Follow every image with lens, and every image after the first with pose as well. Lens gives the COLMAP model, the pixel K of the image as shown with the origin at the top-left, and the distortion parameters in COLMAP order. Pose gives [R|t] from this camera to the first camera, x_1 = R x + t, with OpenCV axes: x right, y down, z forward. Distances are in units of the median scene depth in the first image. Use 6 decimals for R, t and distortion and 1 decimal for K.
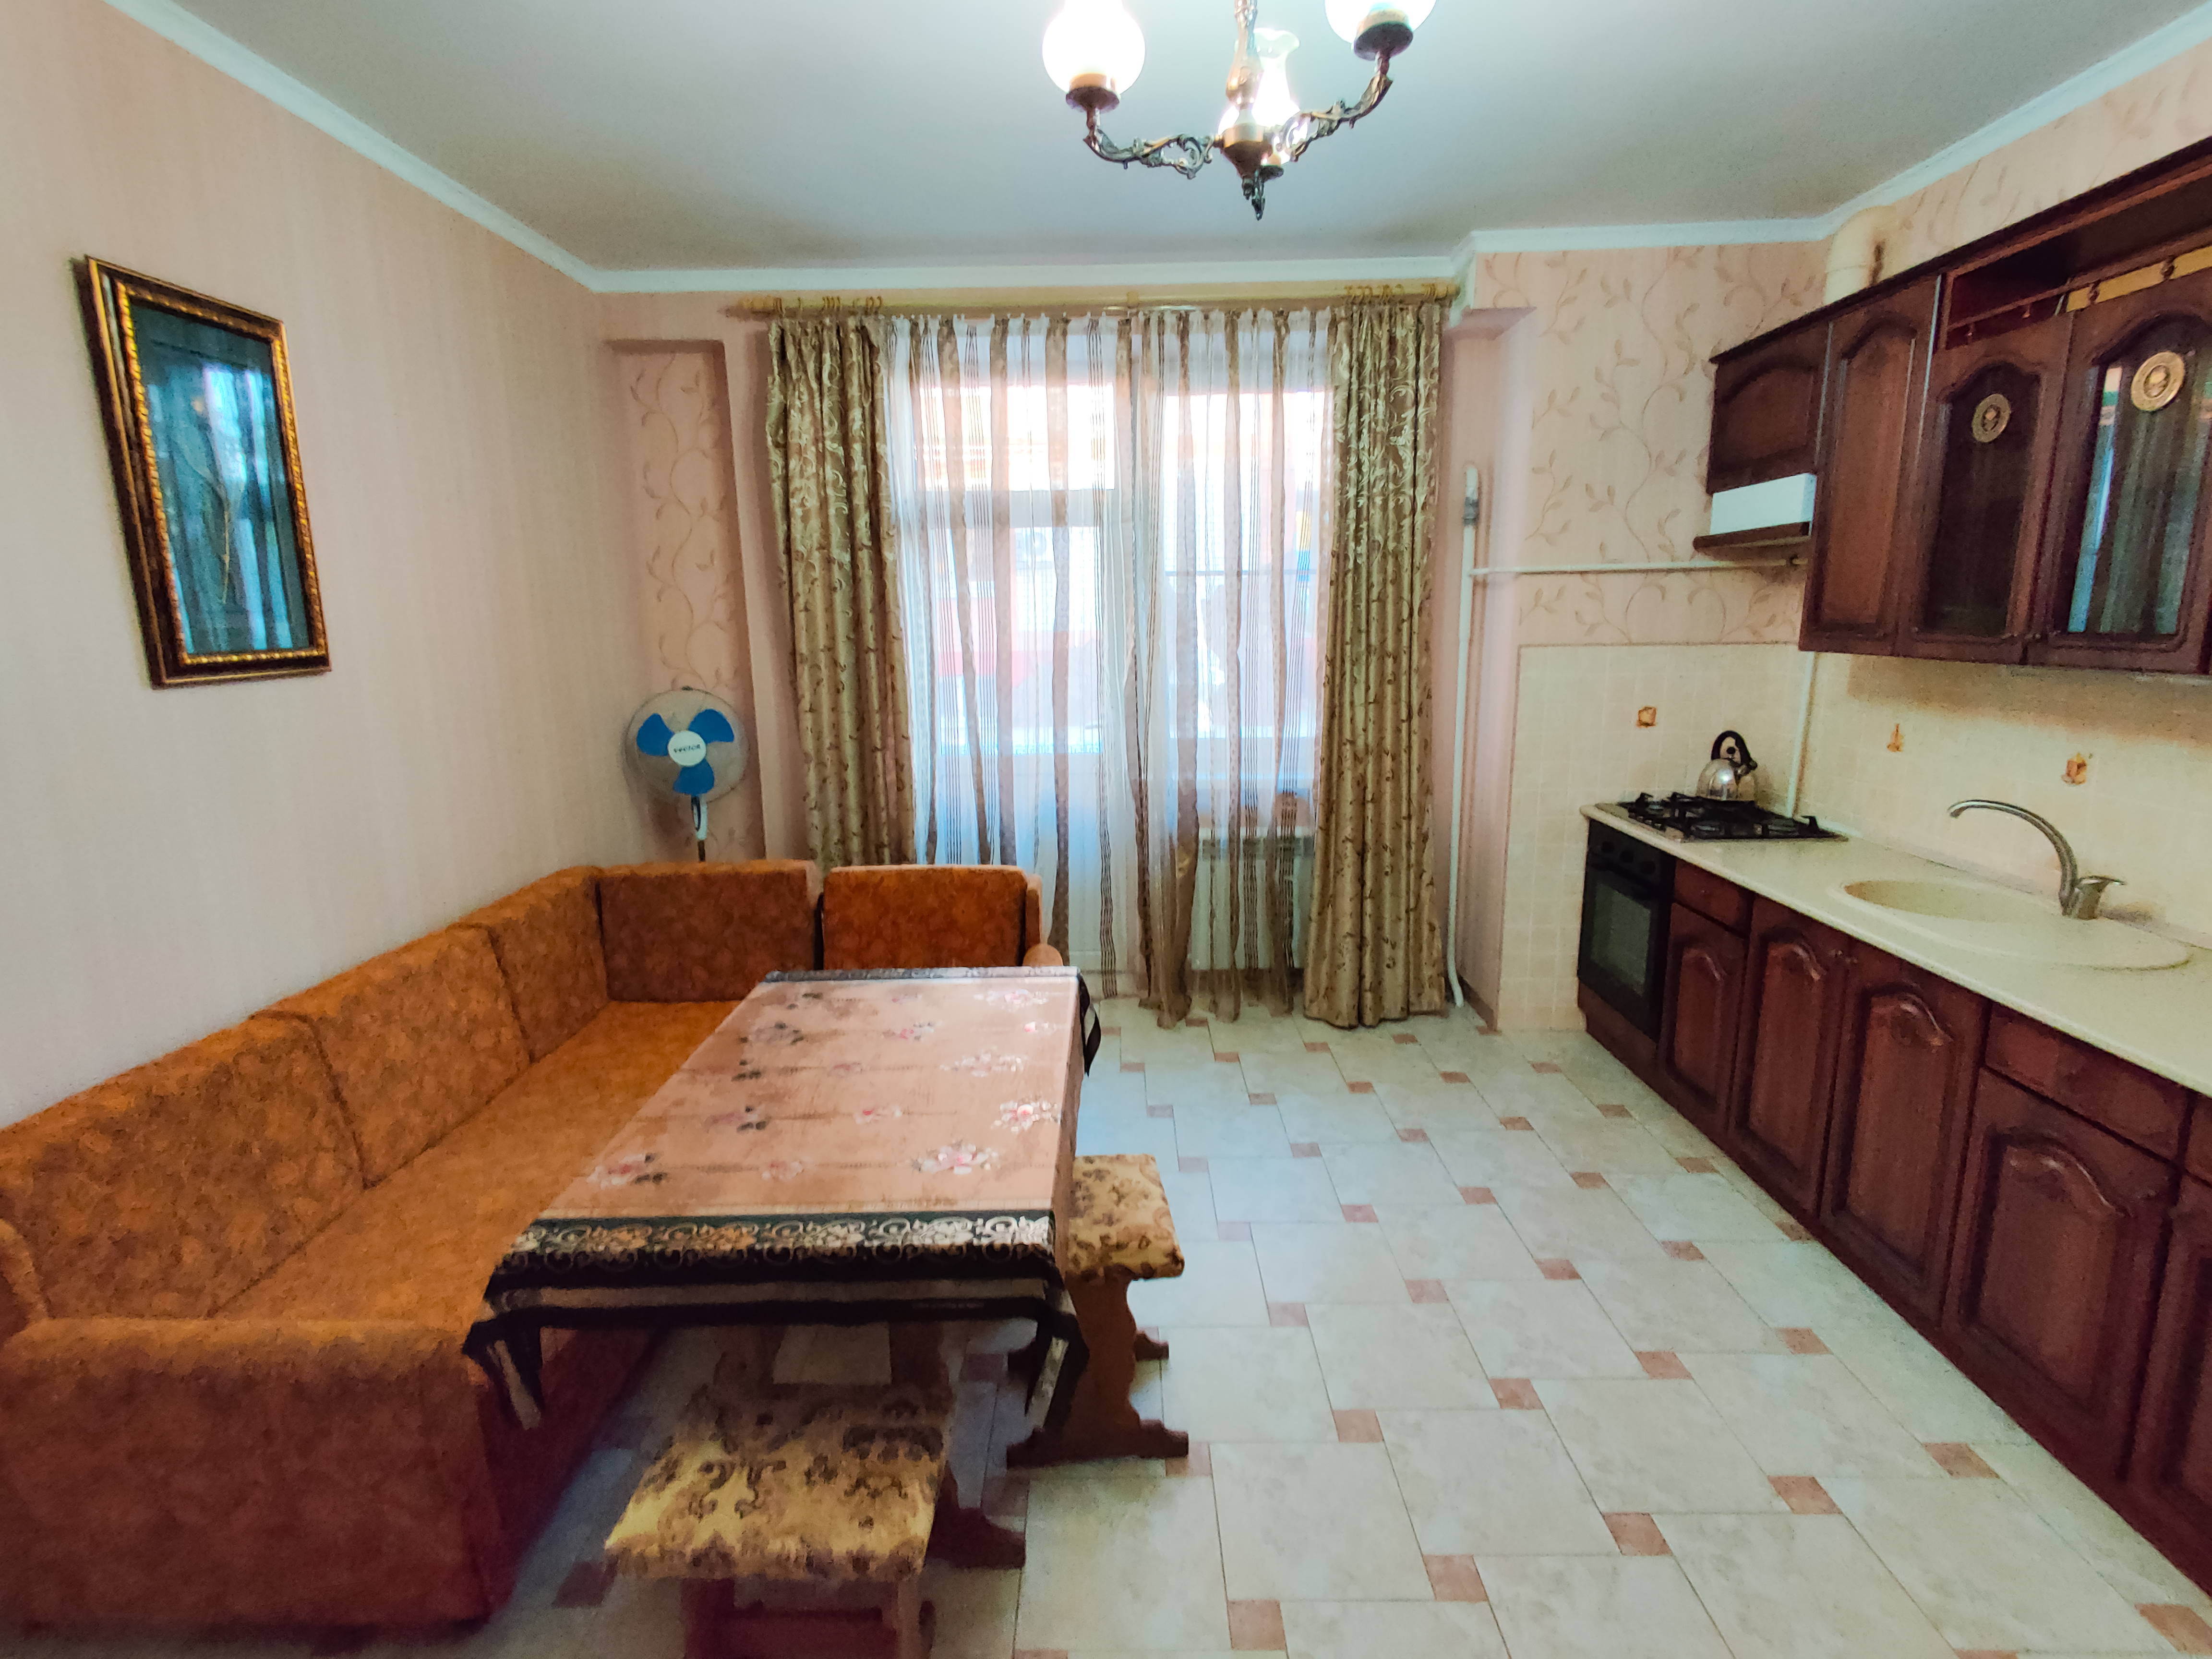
lens RADIAL K [[1082.3, 0, 1117.9], [0, 1082.3, 822.8], [0, 0, 1]] dist [0.013074, 0.000611]
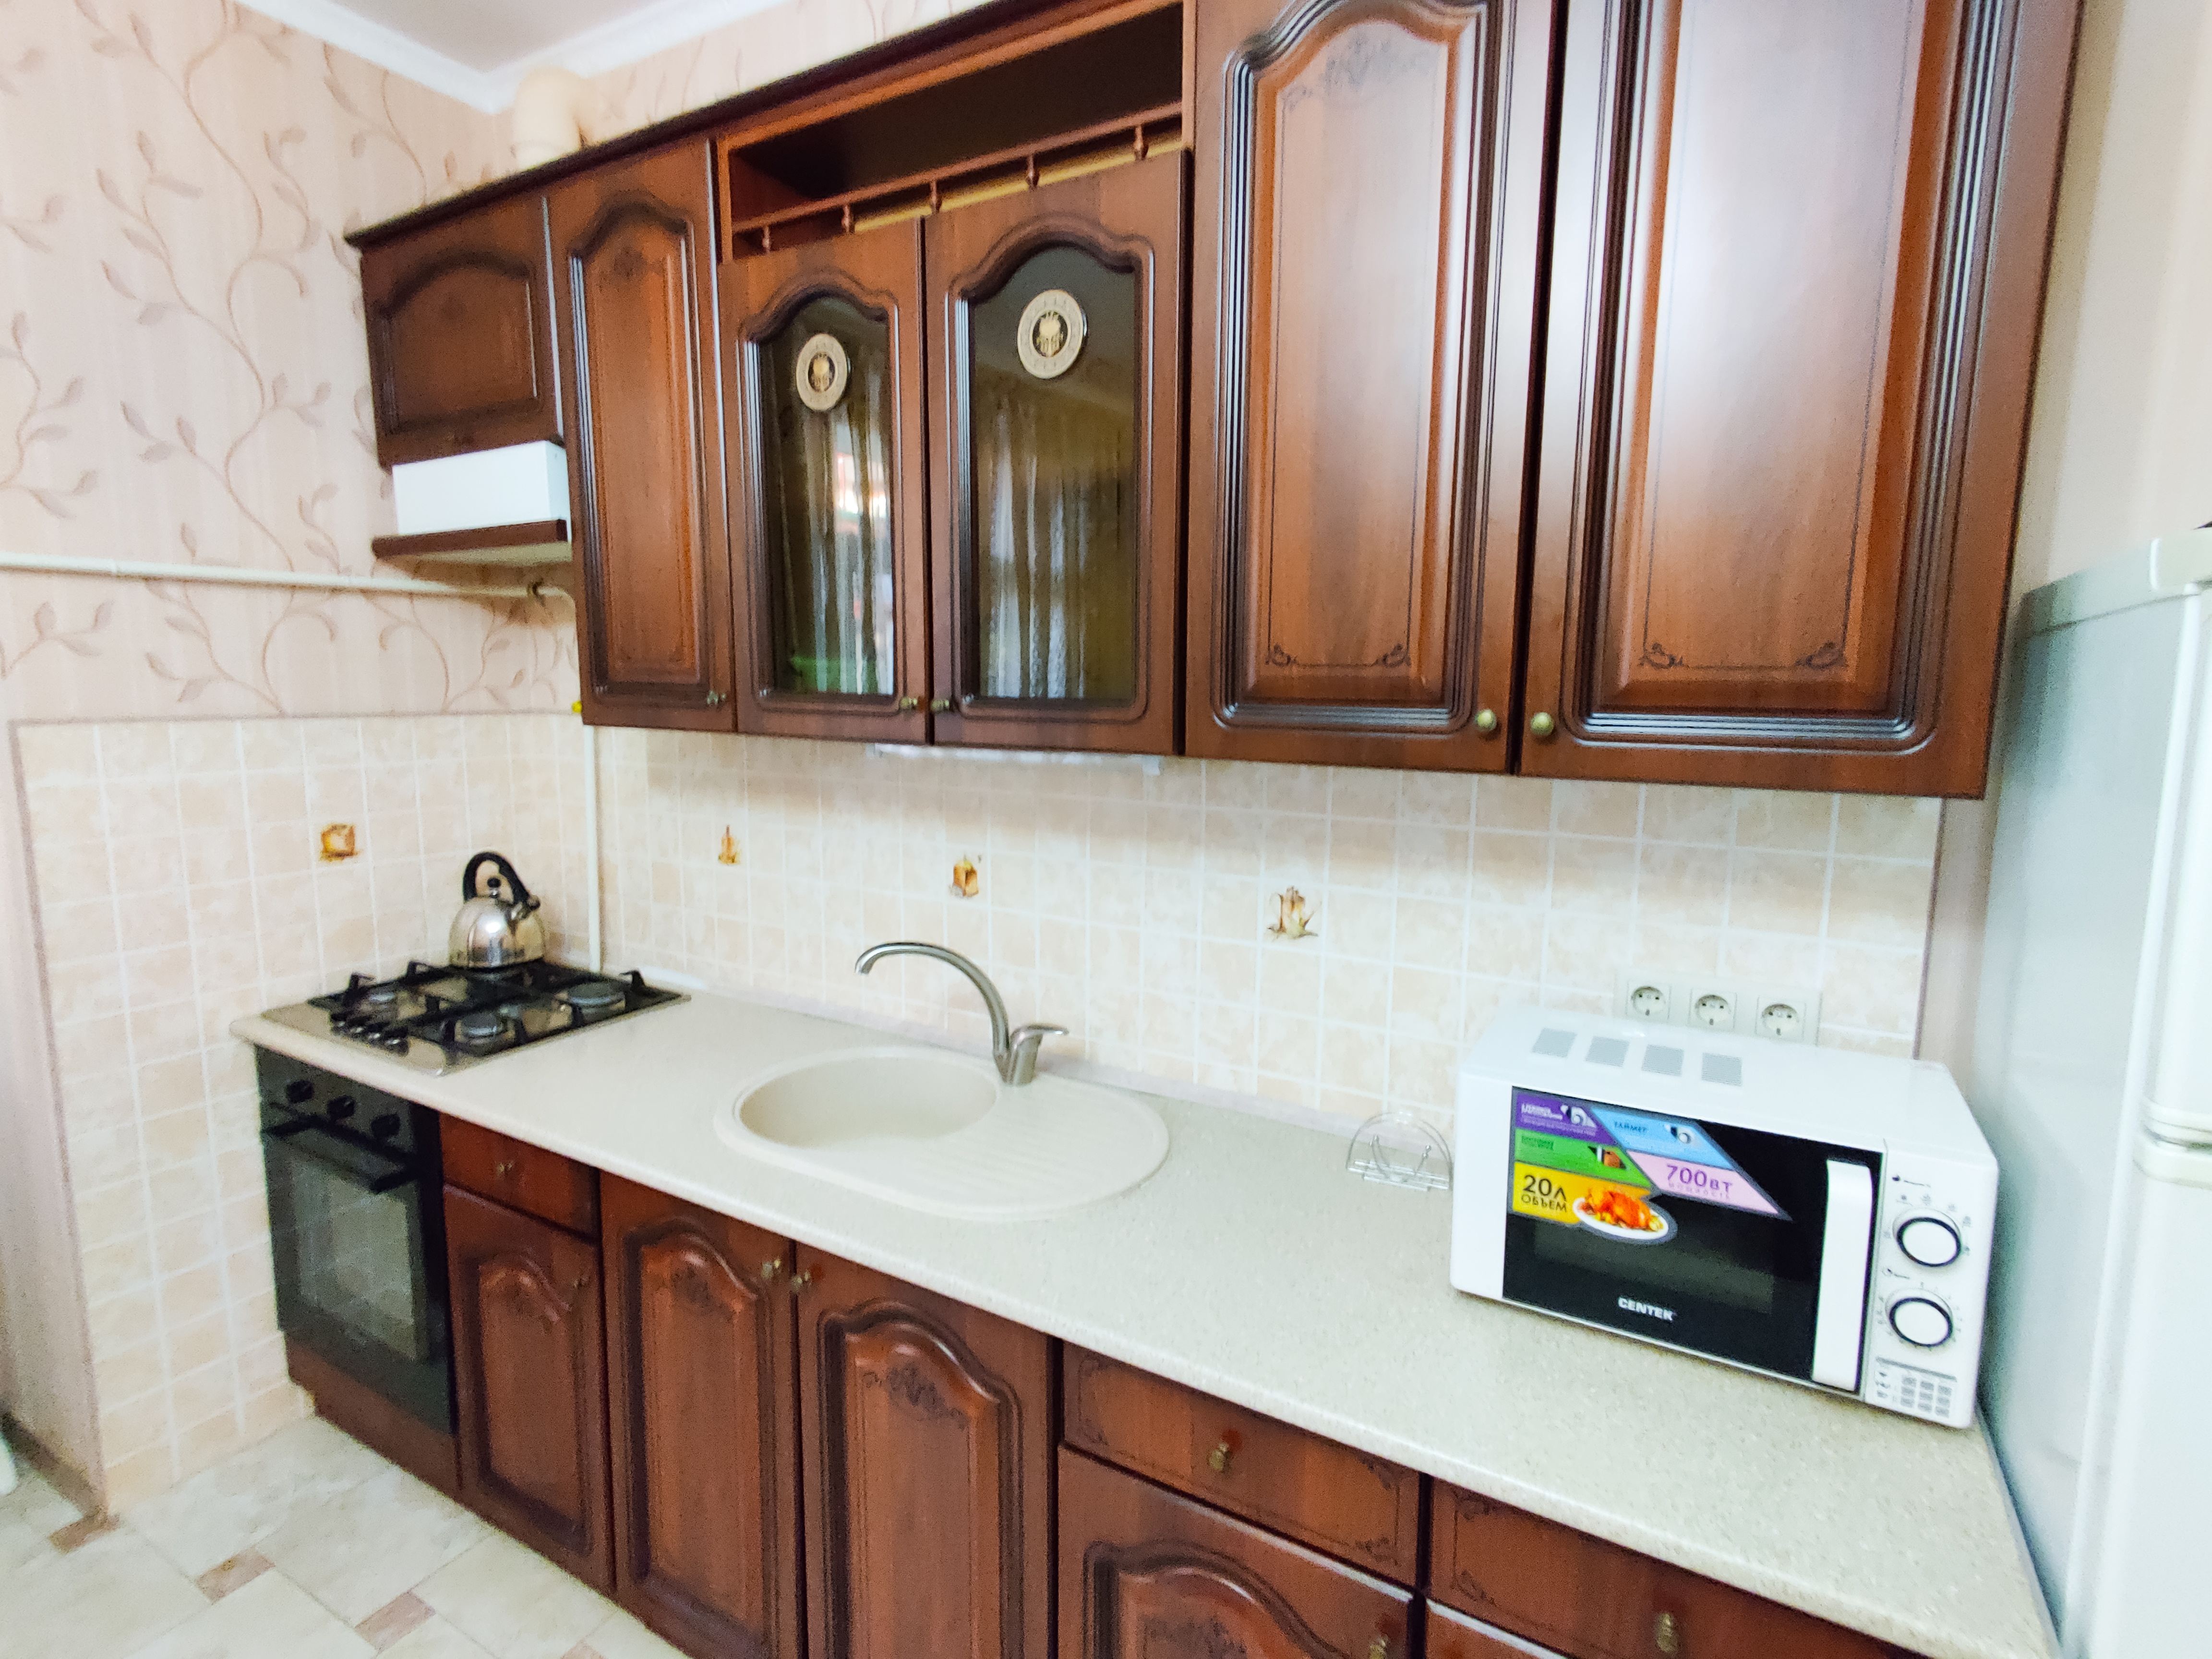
lens RADIAL K [[1083.4, 0, 1106.0], [0, 1083.4, 829.5], [0, 0, 1]] dist [0.014570, -0.005955]
pose [[0.490190, -0.104279, 0.865356, 0.214452], [0.150448, 0.988039, 0.033839, -0.071057], [-0.858533, 0.113603, 0.500015, 0.413196]]
